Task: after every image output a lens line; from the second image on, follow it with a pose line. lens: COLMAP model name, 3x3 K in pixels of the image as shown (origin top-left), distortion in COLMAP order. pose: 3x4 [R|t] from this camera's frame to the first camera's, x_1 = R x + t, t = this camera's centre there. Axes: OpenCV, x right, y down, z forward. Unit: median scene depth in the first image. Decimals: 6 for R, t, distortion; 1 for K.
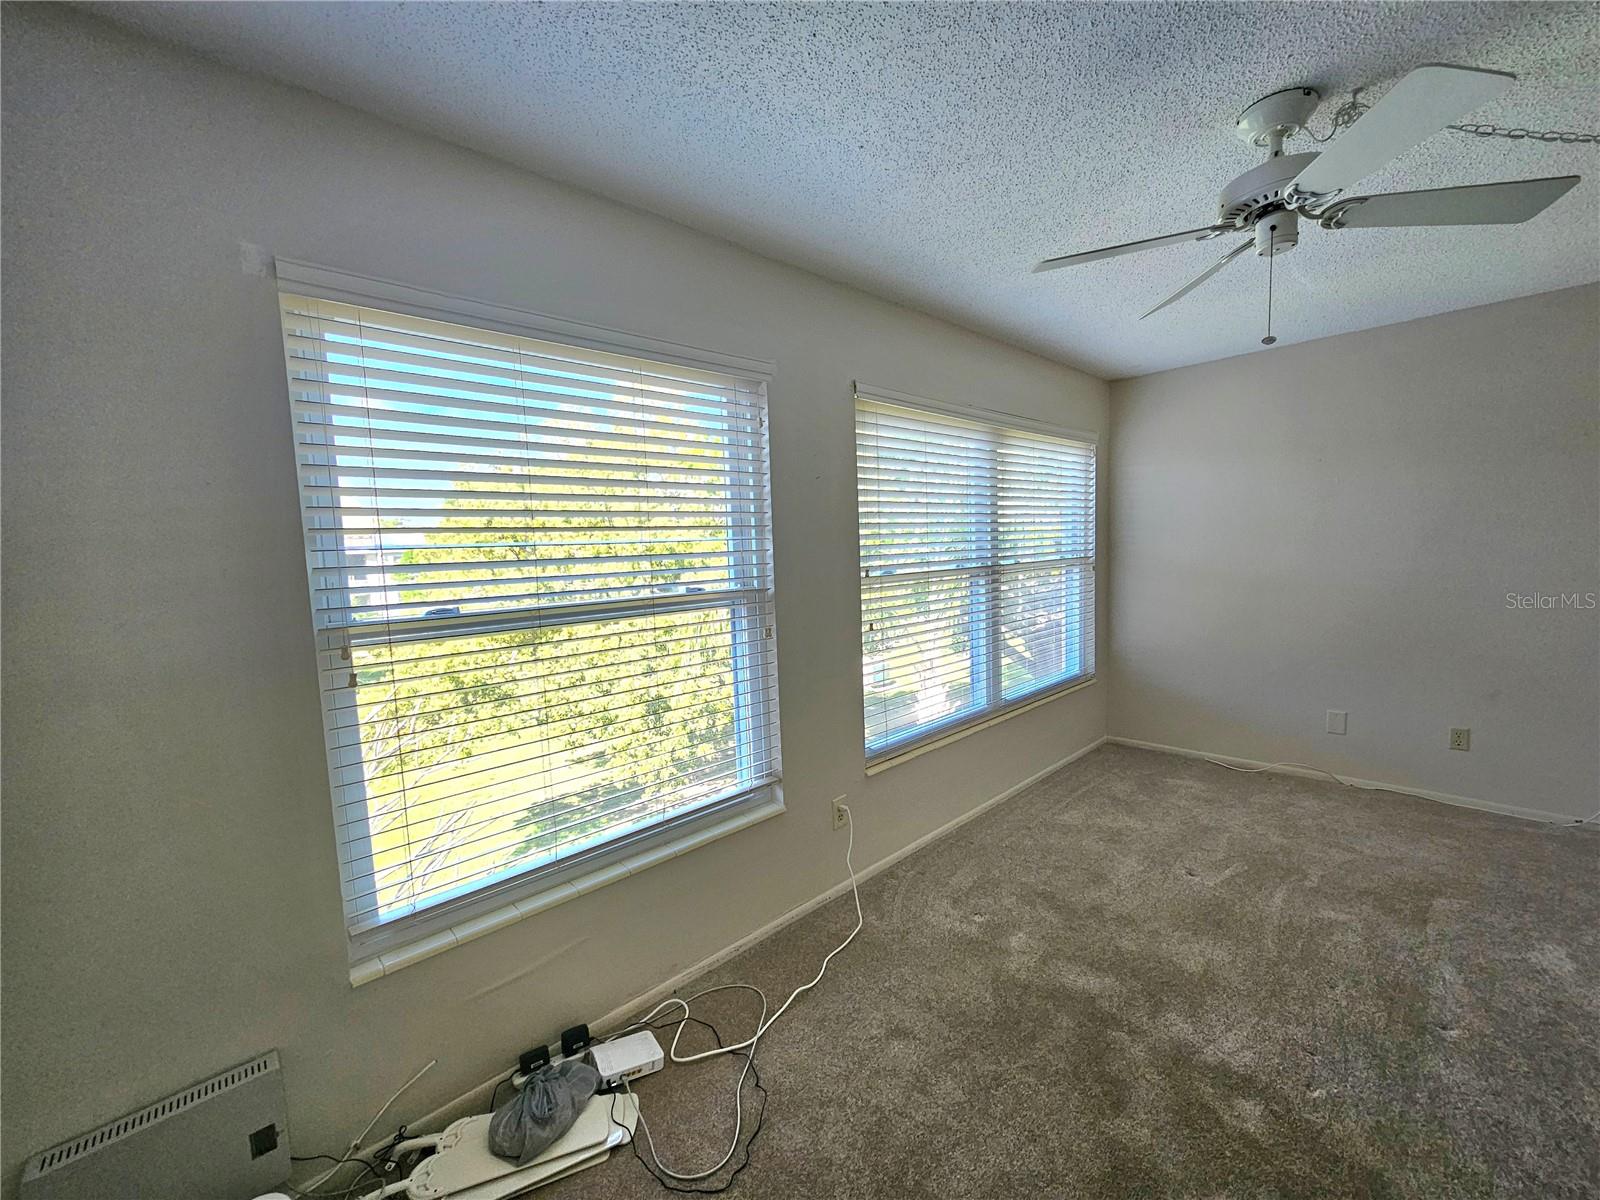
lens RADIAL K [[654.5, 0, 809.2], [0, 654.5, 601.9], [0, 0, 1]] dist [-0.002699, 0.002197]
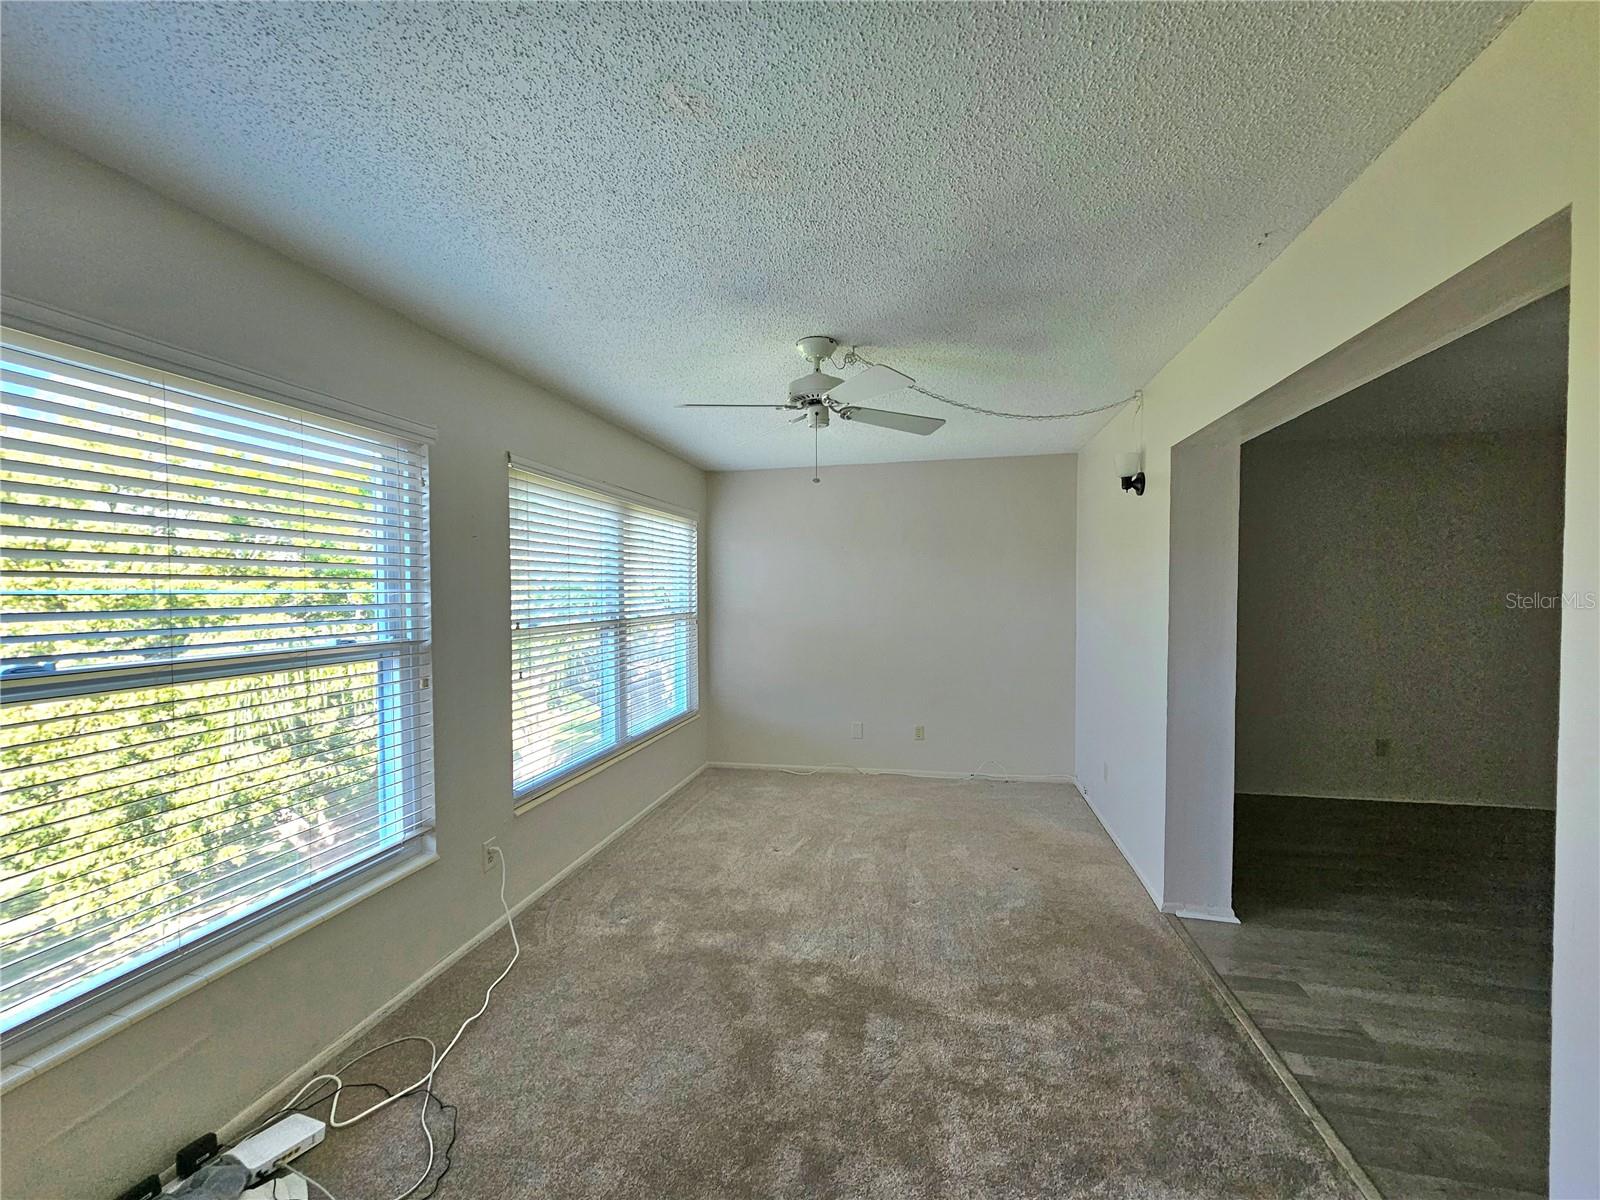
lens RADIAL K [[654.5, 0, 797.9], [0, 654.5, 602.9], [0, 0, 1]] dist [-0.002699, 0.002197]
pose [[0.828270, 0.018701, 0.560017, -0.152687], [0.027378, 0.996898, -0.073782, 0.013101], [-0.559660, 0.076444, 0.825189, -0.184619]]
